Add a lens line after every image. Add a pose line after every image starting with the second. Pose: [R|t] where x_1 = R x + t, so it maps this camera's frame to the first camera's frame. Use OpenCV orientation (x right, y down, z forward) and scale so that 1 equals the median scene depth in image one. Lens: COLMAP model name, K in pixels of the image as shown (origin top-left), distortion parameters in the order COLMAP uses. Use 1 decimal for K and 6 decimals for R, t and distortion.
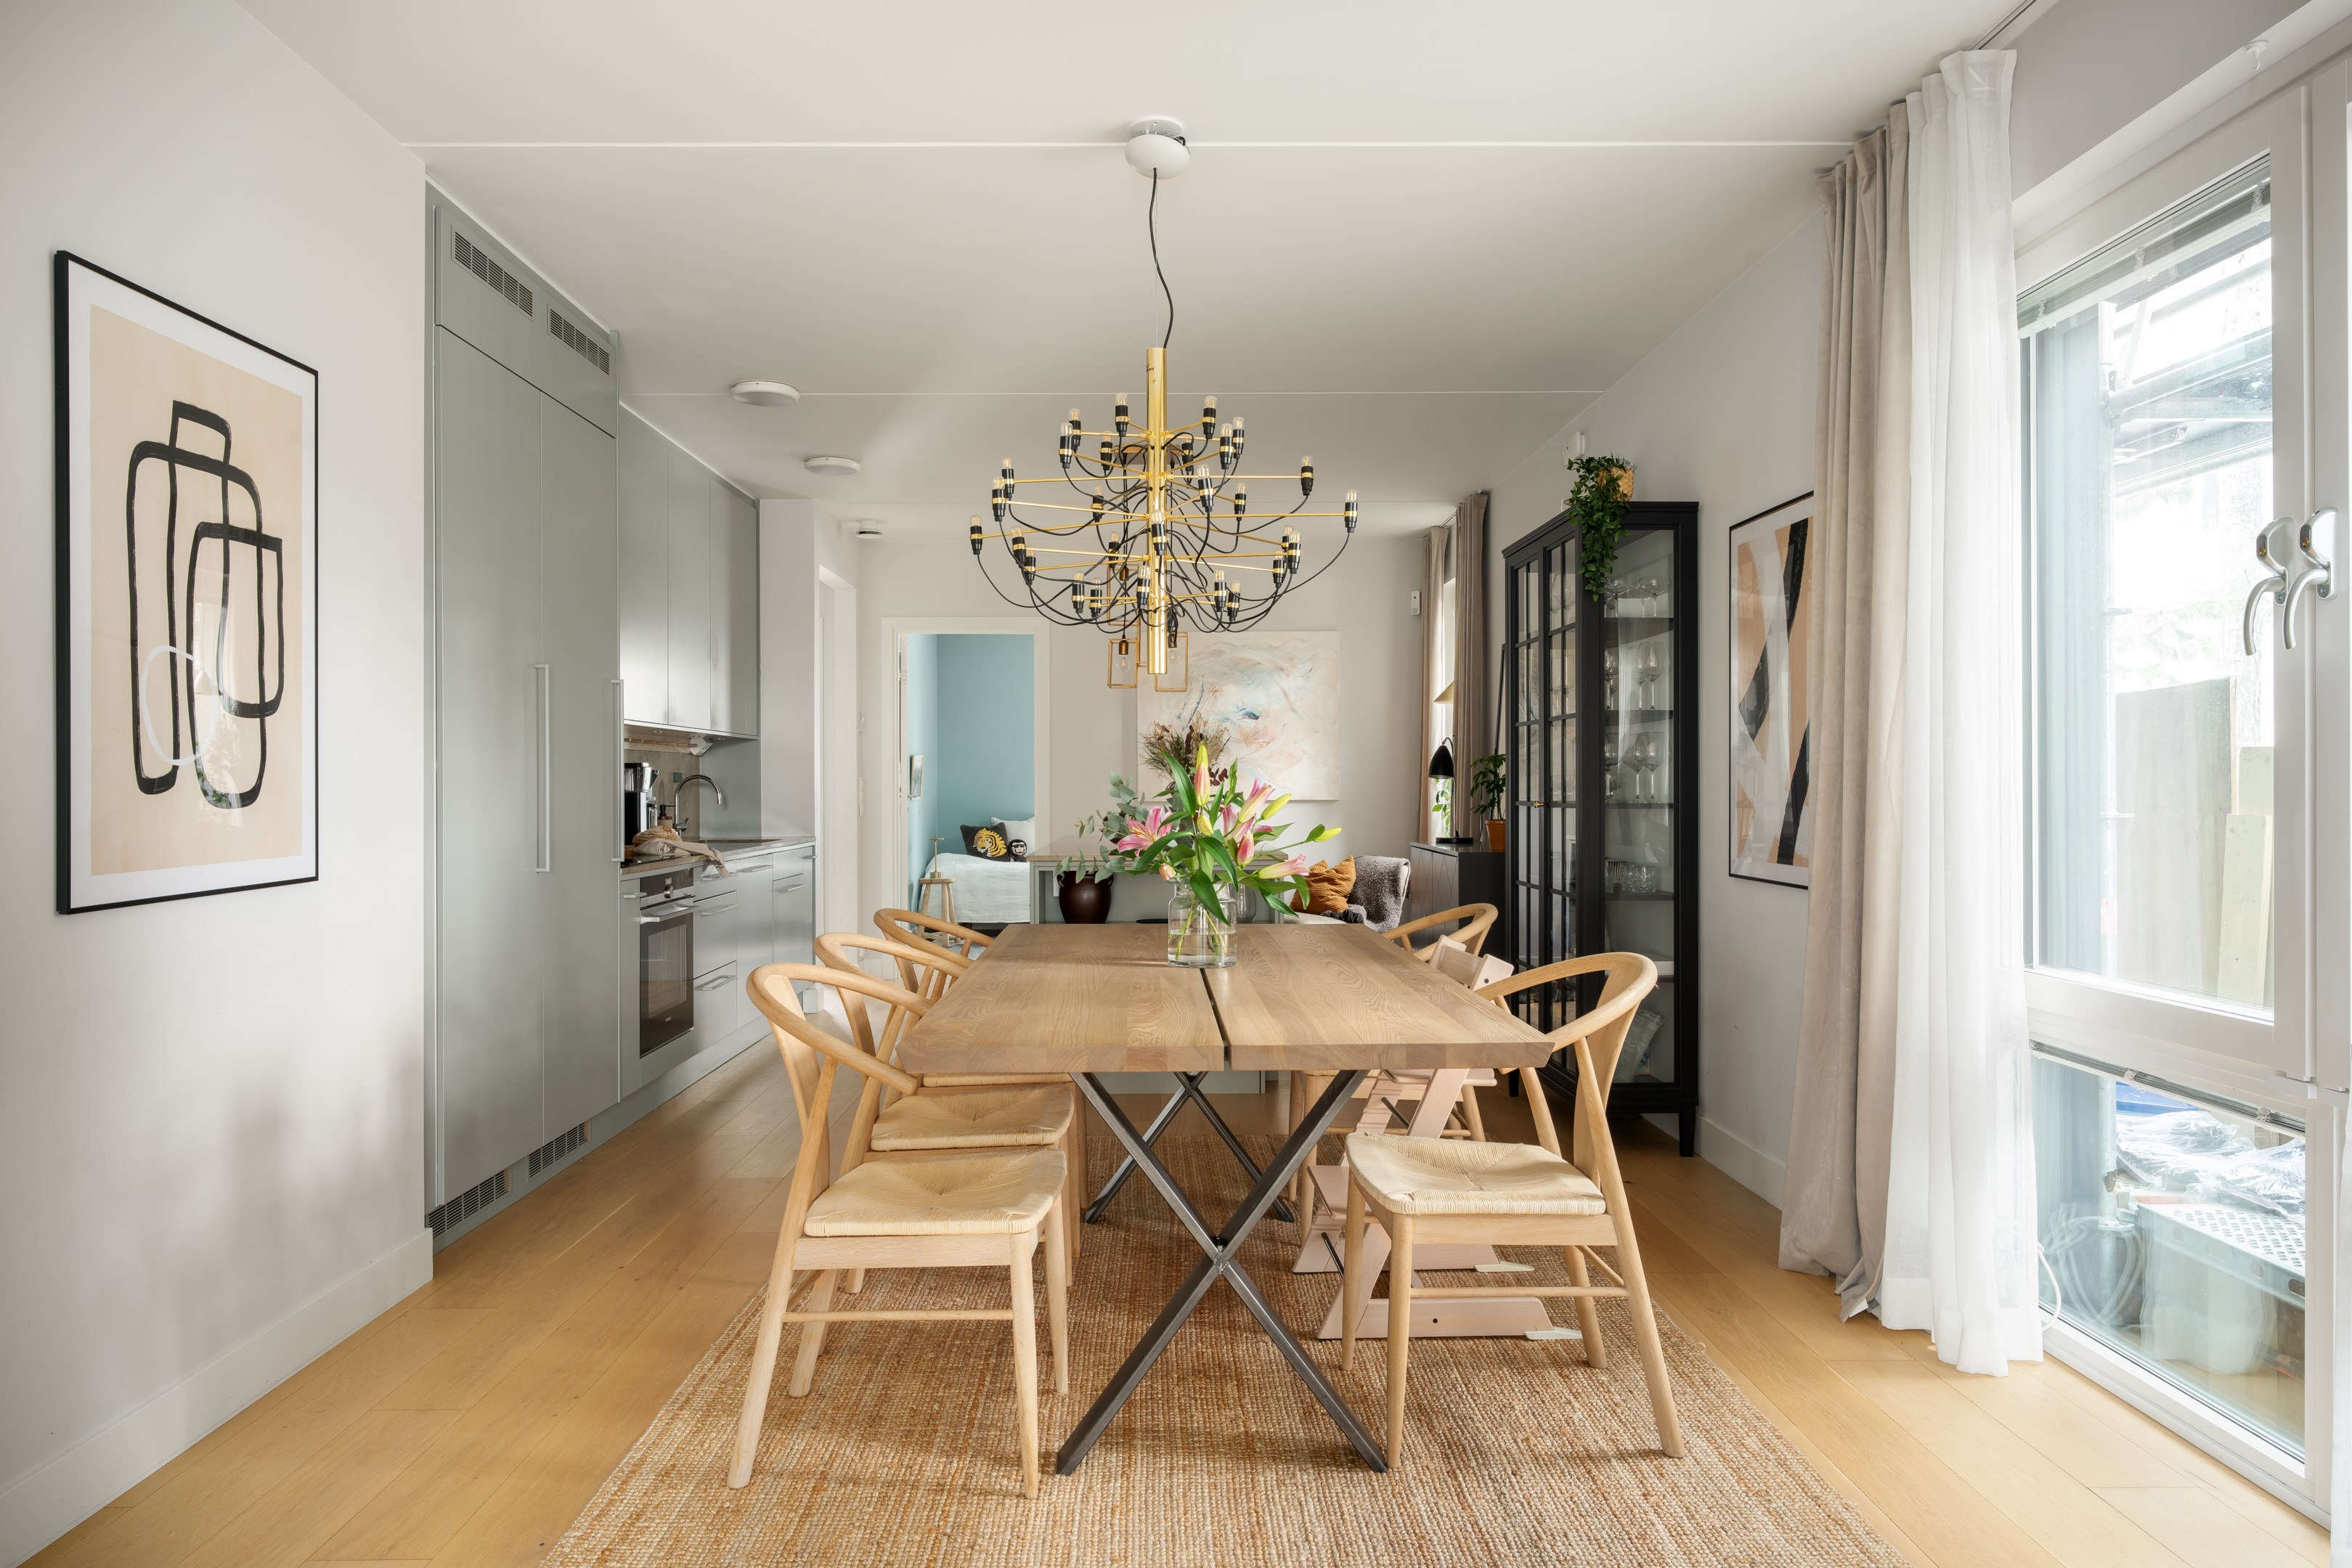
lens RADIAL K [[1534.5, 0, 1176.0], [0, 1534.5, 784.0], [0, 0, 1]] dist [-0.003161, 0.000385]
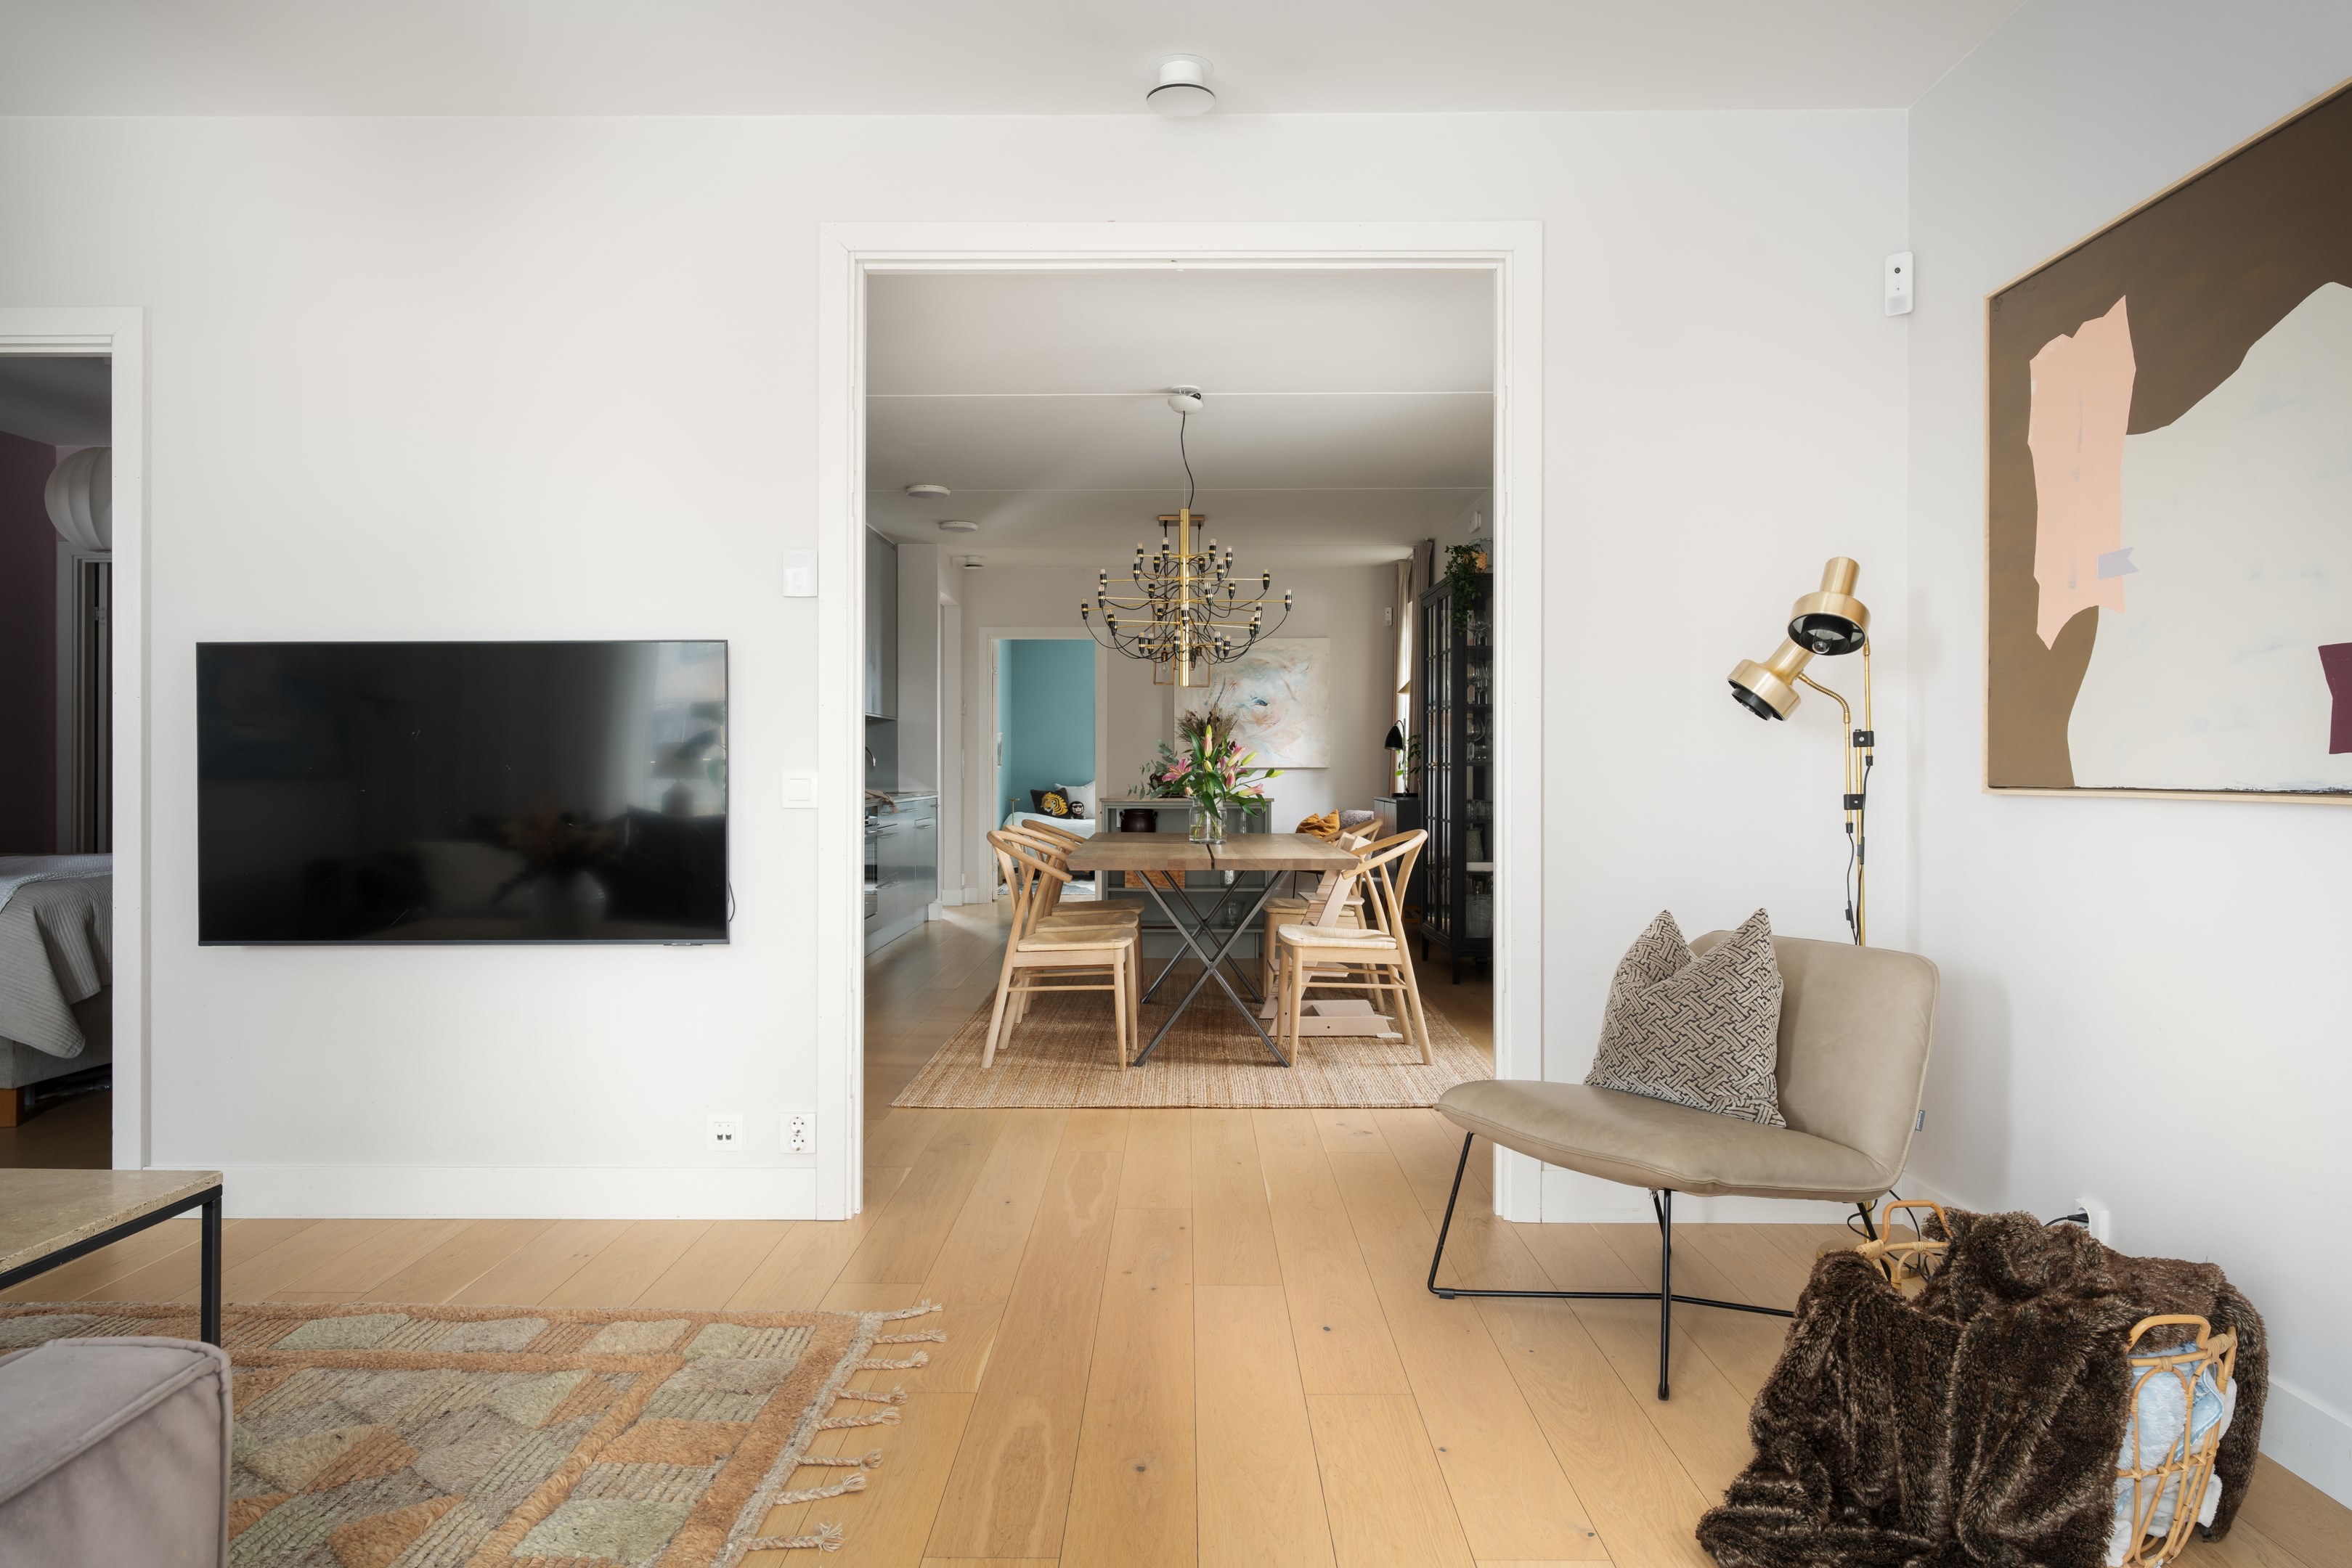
lens RADIAL K [[1542.5, 0, 1222.9], [0, 1542.5, 776.4], [0, 0, 1]] dist [-0.001637, 0.002052]
pose [[0.999976, 0.003405, 0.005962, 0.022602], [-0.003452, 0.999963, 0.007935, 0.020549], [-0.005935, -0.007956, 0.999951, -0.818854]]
